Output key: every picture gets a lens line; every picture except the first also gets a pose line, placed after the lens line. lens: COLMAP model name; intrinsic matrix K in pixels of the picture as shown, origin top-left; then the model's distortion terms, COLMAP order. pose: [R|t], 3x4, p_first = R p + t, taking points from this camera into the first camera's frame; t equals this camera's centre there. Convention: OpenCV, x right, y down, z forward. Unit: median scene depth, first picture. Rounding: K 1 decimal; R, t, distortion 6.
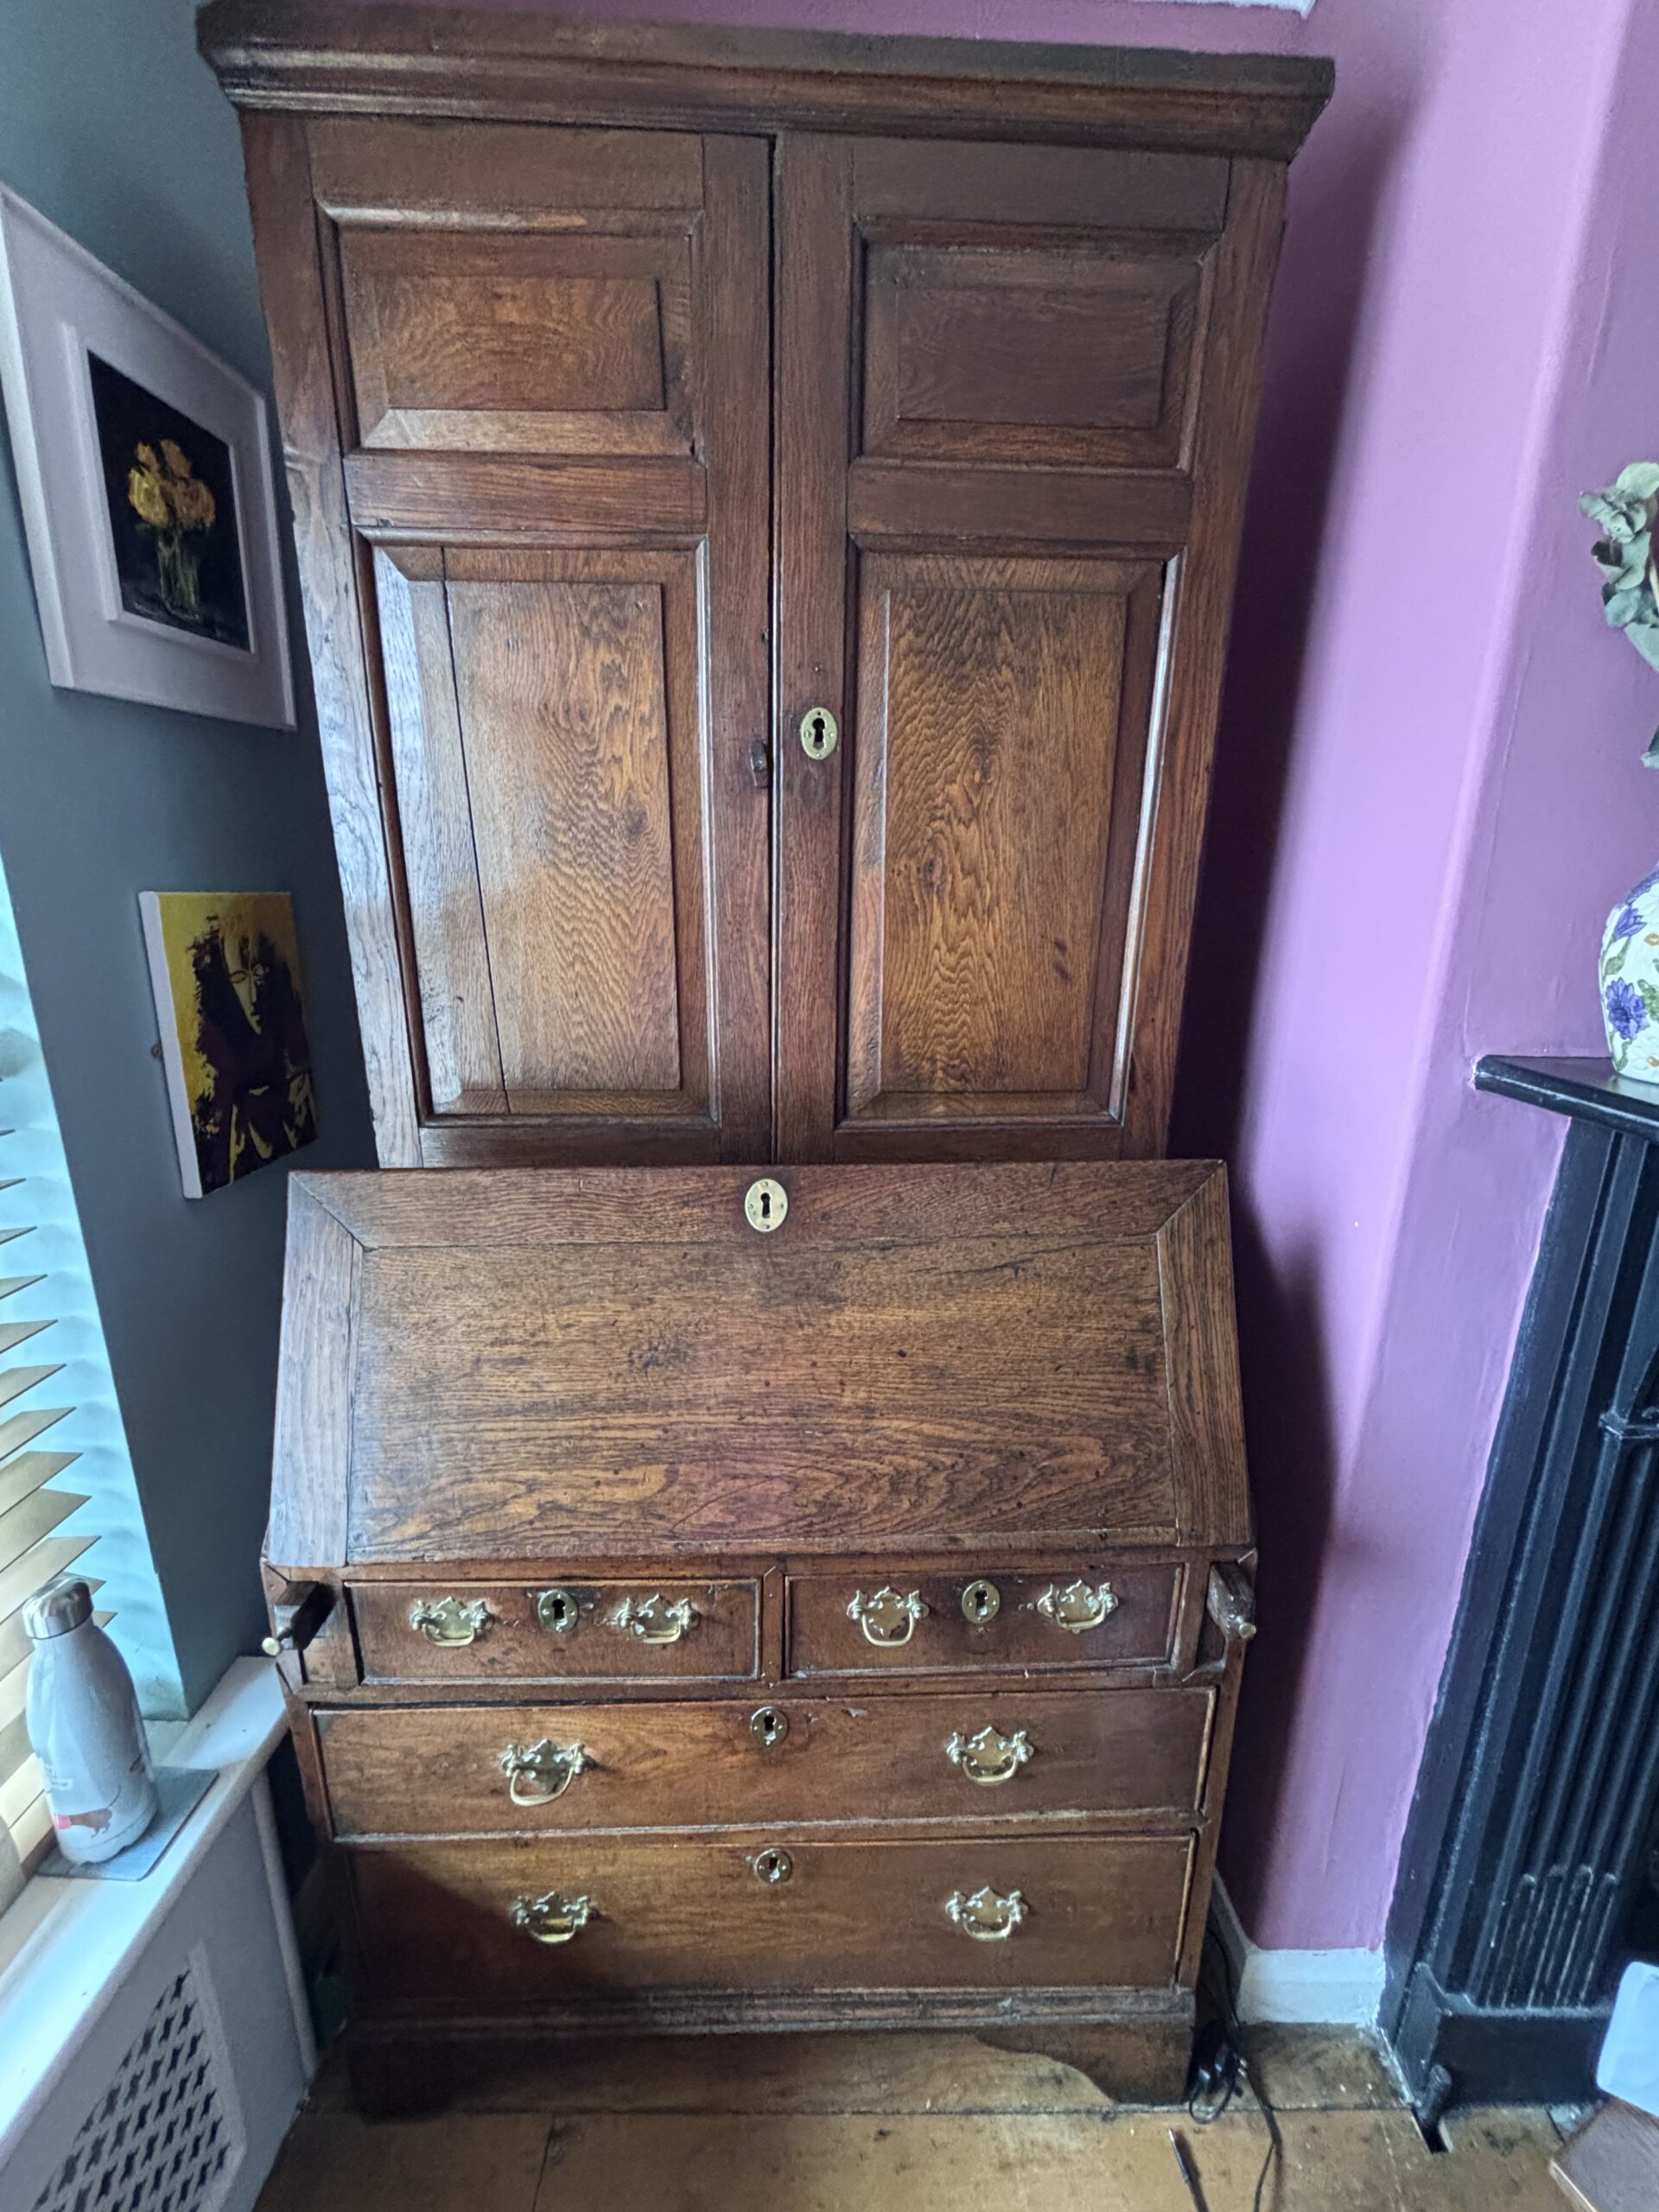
lens RADIAL K [[888.5, 0, 837.8], [0, 888.5, 1102.6], [0, 0, 1]] dist [0.002812, -0.000935]
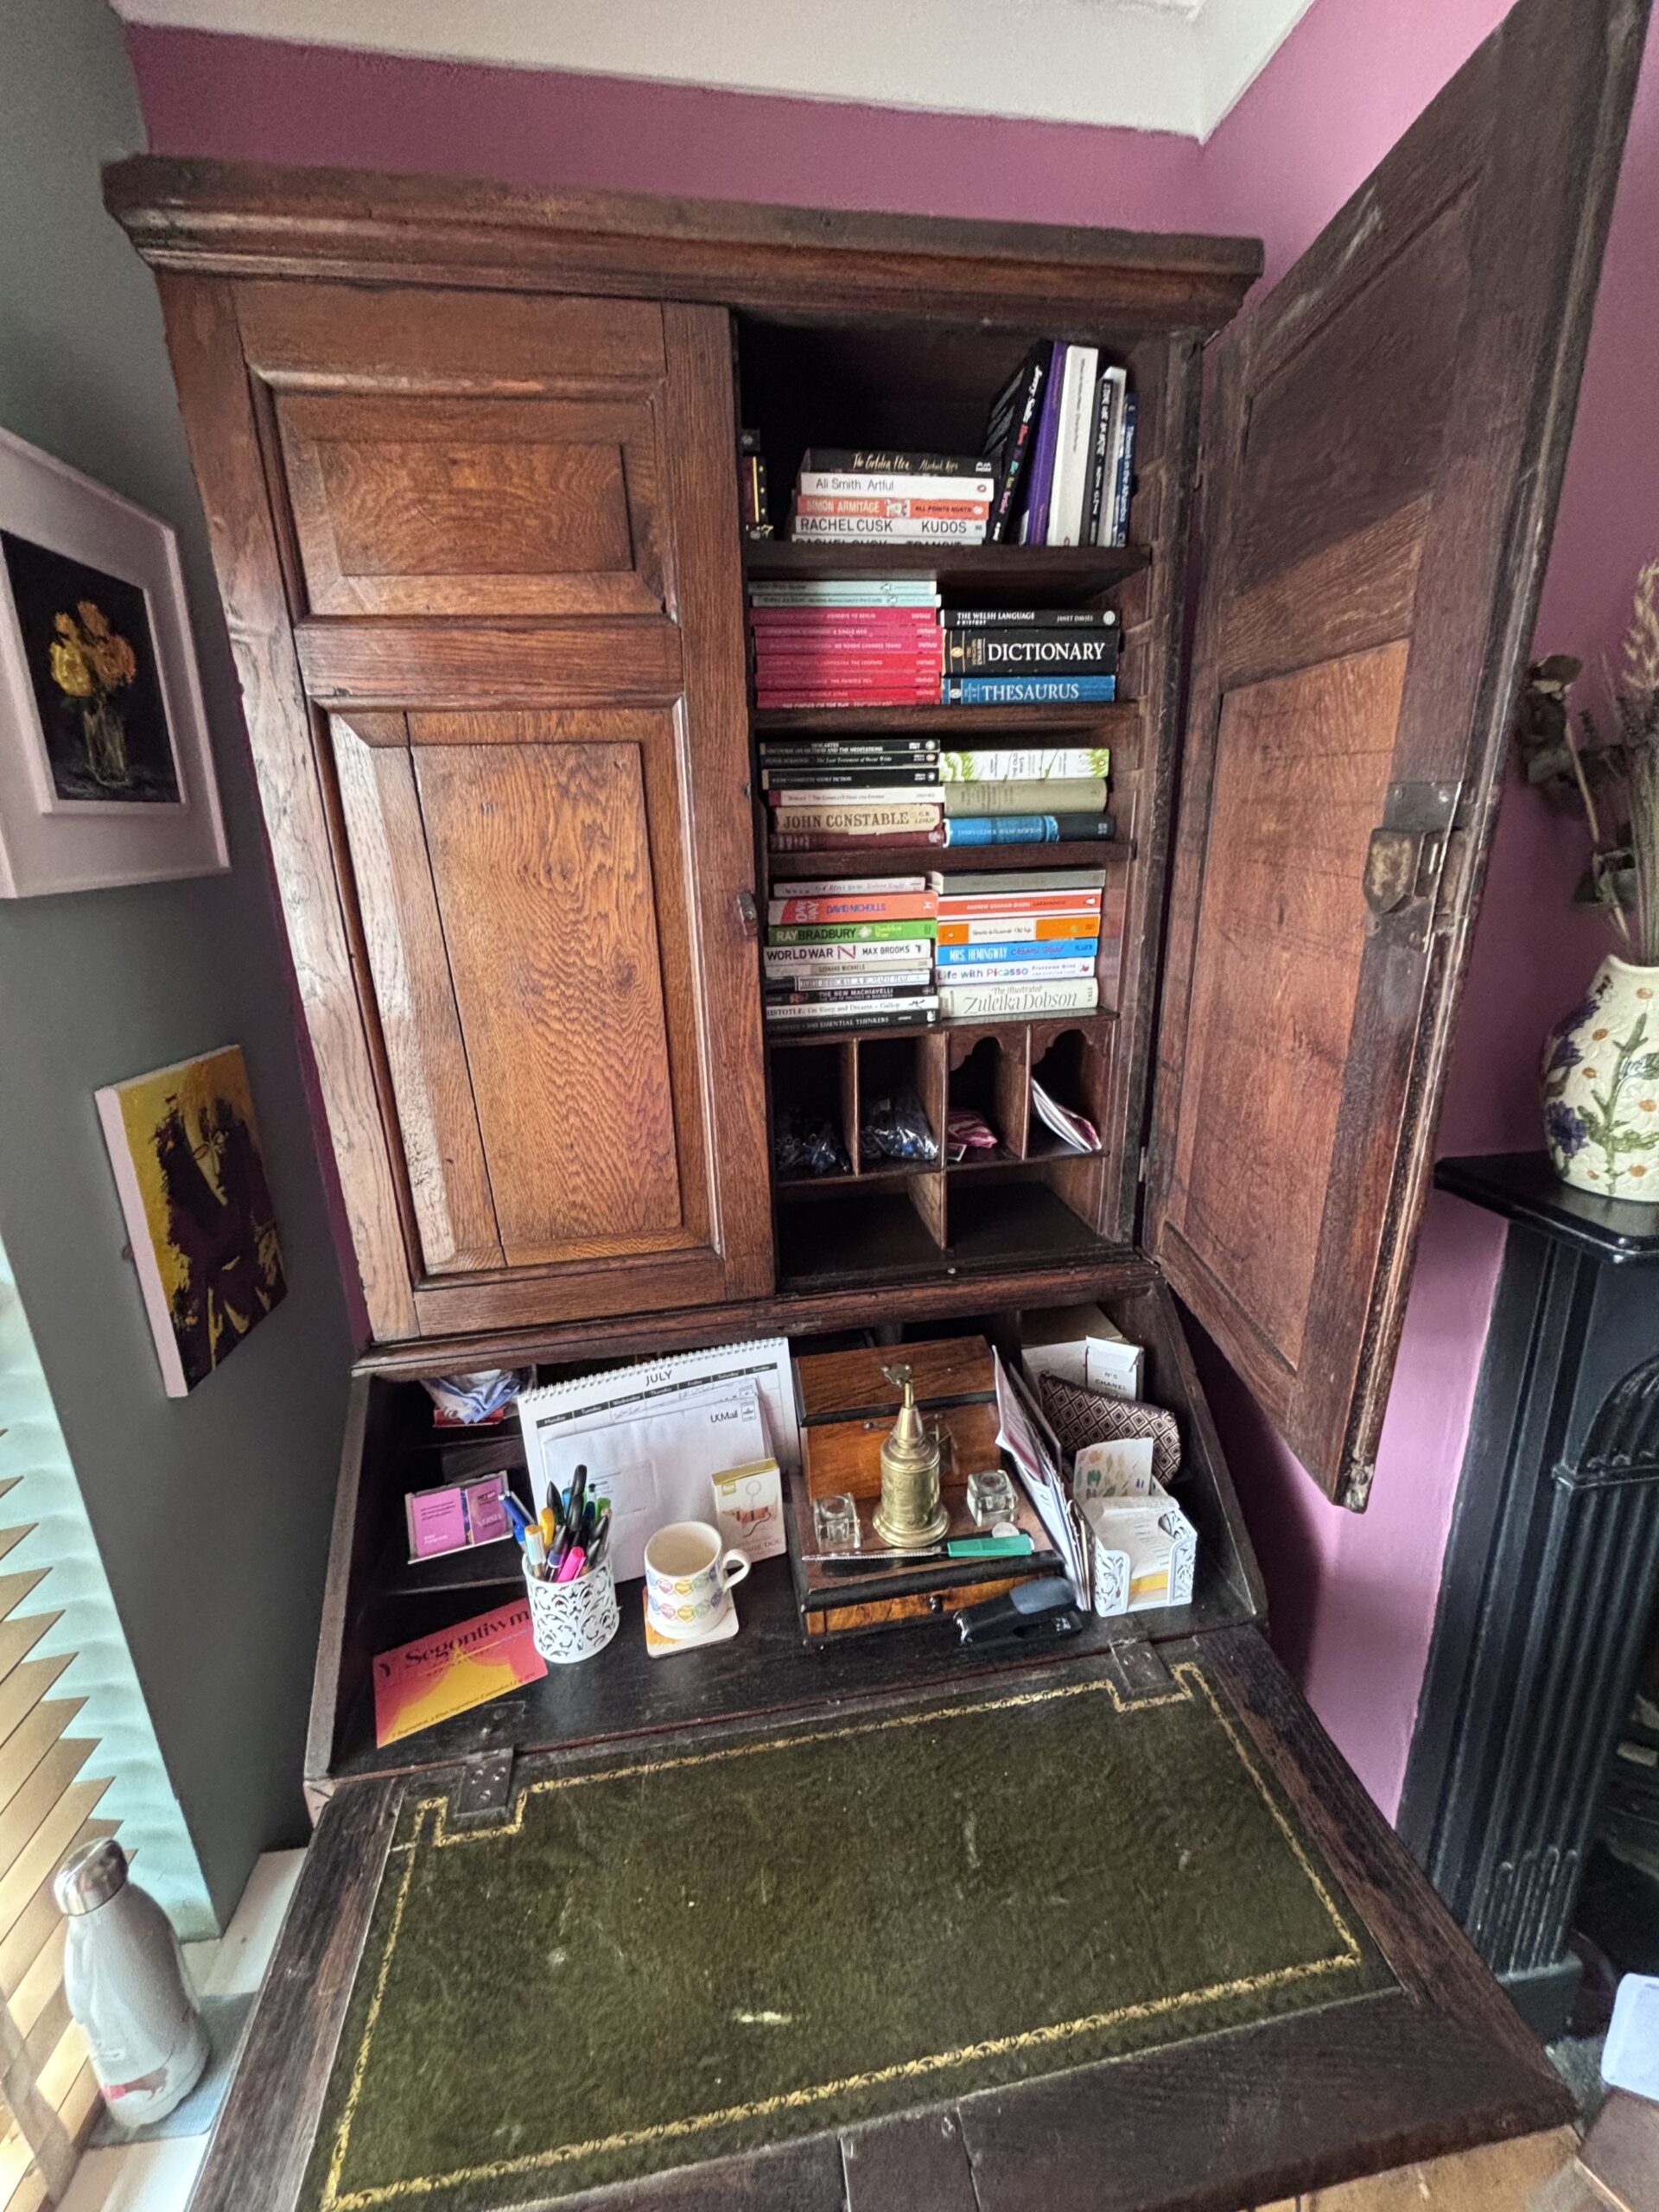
lens RADIAL K [[888.5, 0, 839.6], [0, 888.5, 1101.8], [0, 0, 1]] dist [0.002812, -0.000935]
pose [[0.991660, -0.075137, 0.104716, -0.111728], [0.073061, 0.997050, 0.023525, -0.192682], [-0.106175, -0.015678, 0.994224, -0.010195]]
